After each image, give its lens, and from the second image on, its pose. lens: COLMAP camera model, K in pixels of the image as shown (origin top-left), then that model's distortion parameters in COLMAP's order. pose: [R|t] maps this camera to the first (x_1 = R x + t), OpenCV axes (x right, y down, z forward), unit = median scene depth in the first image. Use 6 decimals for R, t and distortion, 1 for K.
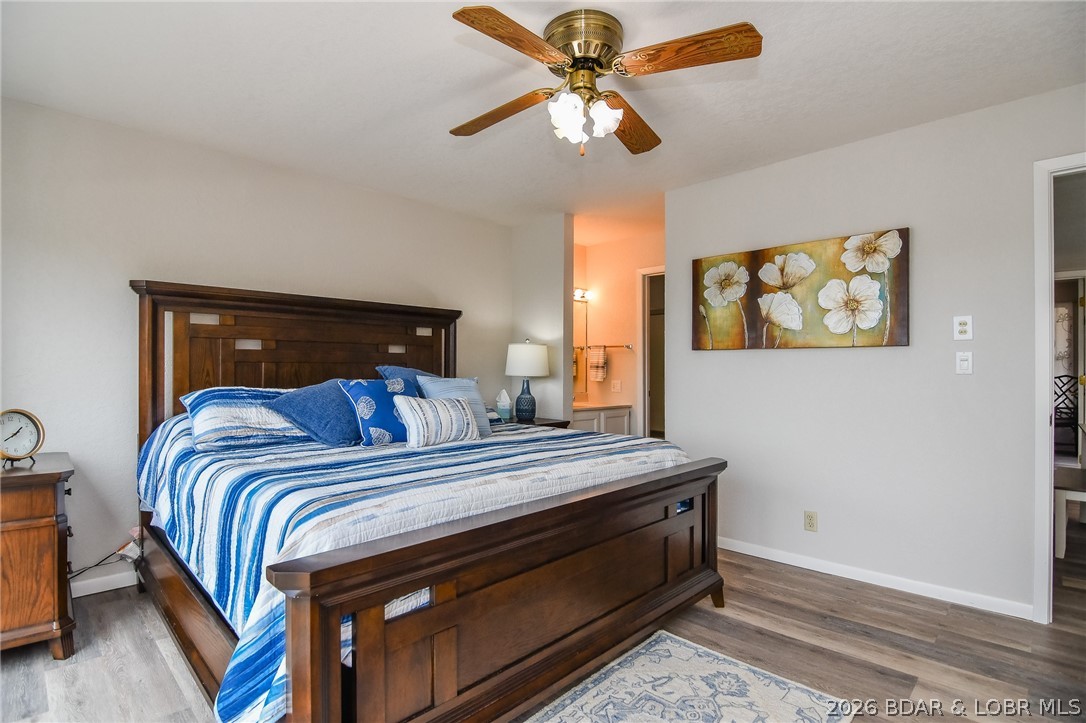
lens RADIAL K [[529.3, 0, 538.1], [0, 529.3, 362.7], [0, 0, 1]] dist [-0.001570, -0.013027]
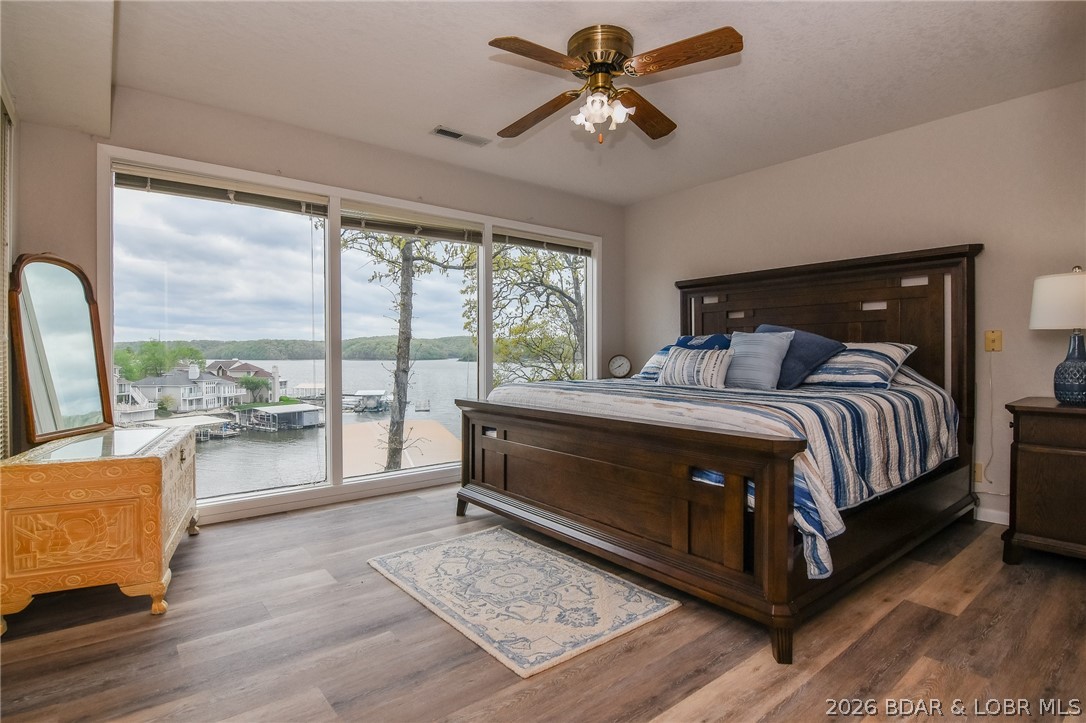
lens RADIAL K [[535.5, 0, 543.0], [0, 535.5, 352.6], [0, 0, 1]] dist [-0.021754, 0.000002]
pose [[-0.104082, -0.002355, -0.994566, 1.213954], [0.010168, 0.999942, -0.003432, 0.088254], [0.994517, -0.010470, -0.104052, 0.913938]]
